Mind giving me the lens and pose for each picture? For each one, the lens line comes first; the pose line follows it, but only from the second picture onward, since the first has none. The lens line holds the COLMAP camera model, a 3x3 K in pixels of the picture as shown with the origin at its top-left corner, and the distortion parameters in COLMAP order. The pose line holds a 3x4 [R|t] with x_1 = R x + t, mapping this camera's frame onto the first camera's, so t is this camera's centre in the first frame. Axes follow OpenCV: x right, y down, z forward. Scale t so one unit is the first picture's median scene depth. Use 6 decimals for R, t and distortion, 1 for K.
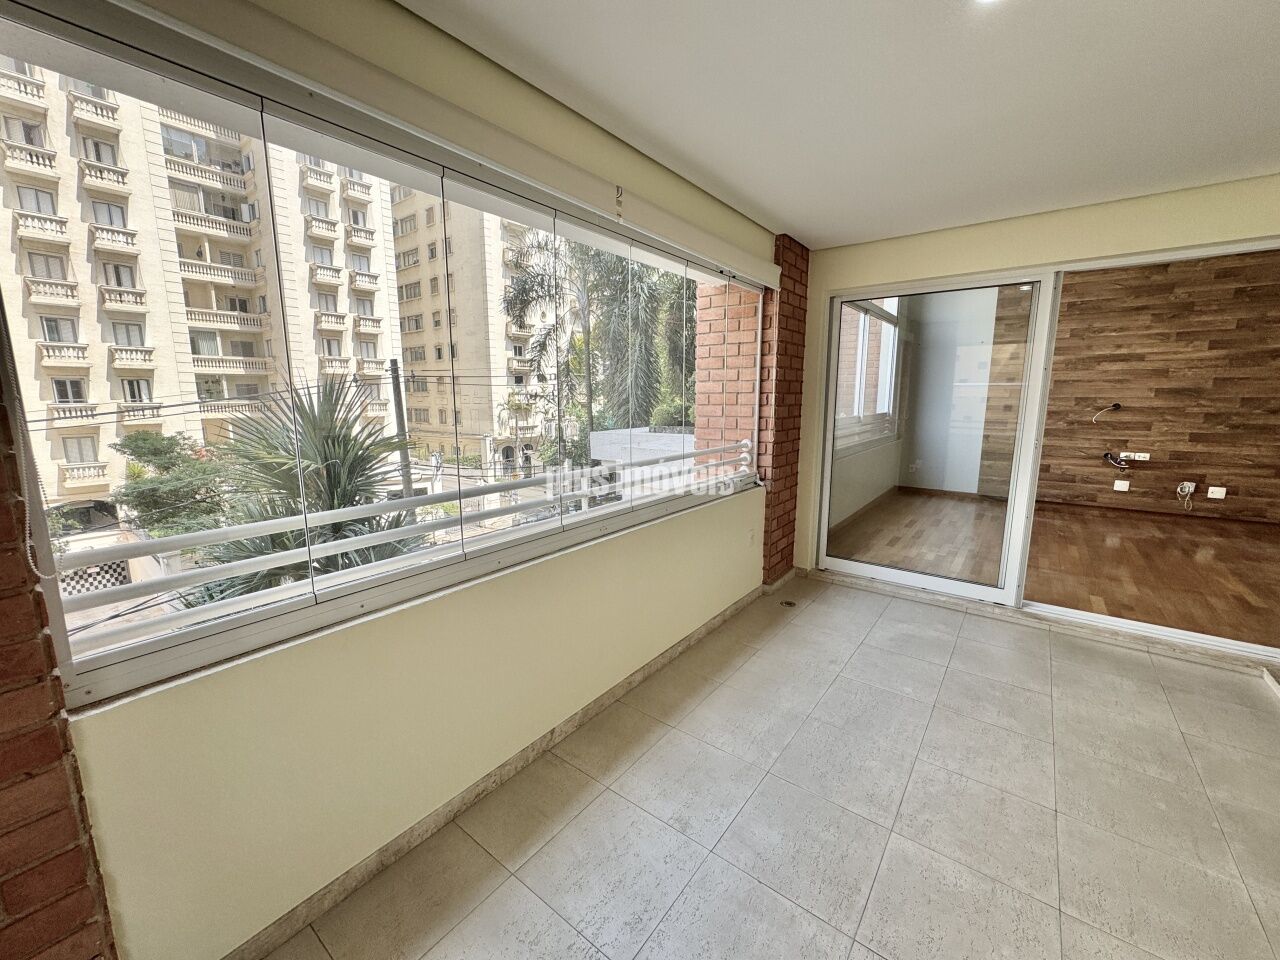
lens RADIAL K [[509.1, 0, 638.4], [0, 509.1, 479.1], [0, 0, 1]] dist [0.000468, 0.000000]
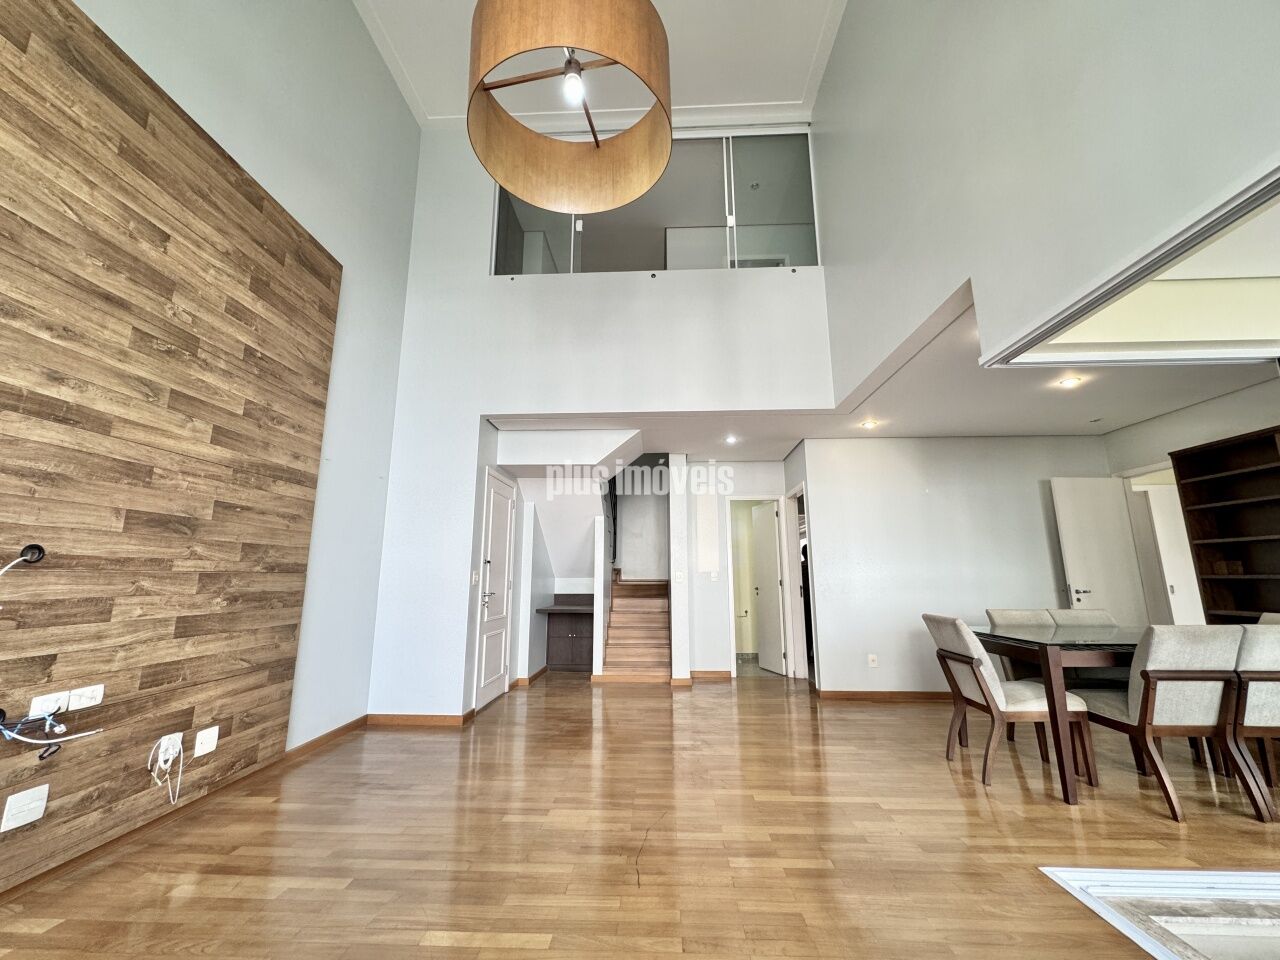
lens RADIAL K [[509.1, 0, 640.7], [0, 509.1, 475.9], [0, 0, 1]] dist [0.000468, 0.000000]
pose [[-0.595416, 0.157902, 0.787748, 0.470904], [0.129969, 0.986512, -0.099507, -0.115027], [-0.792835, 0.043135, -0.607908, 0.937539]]
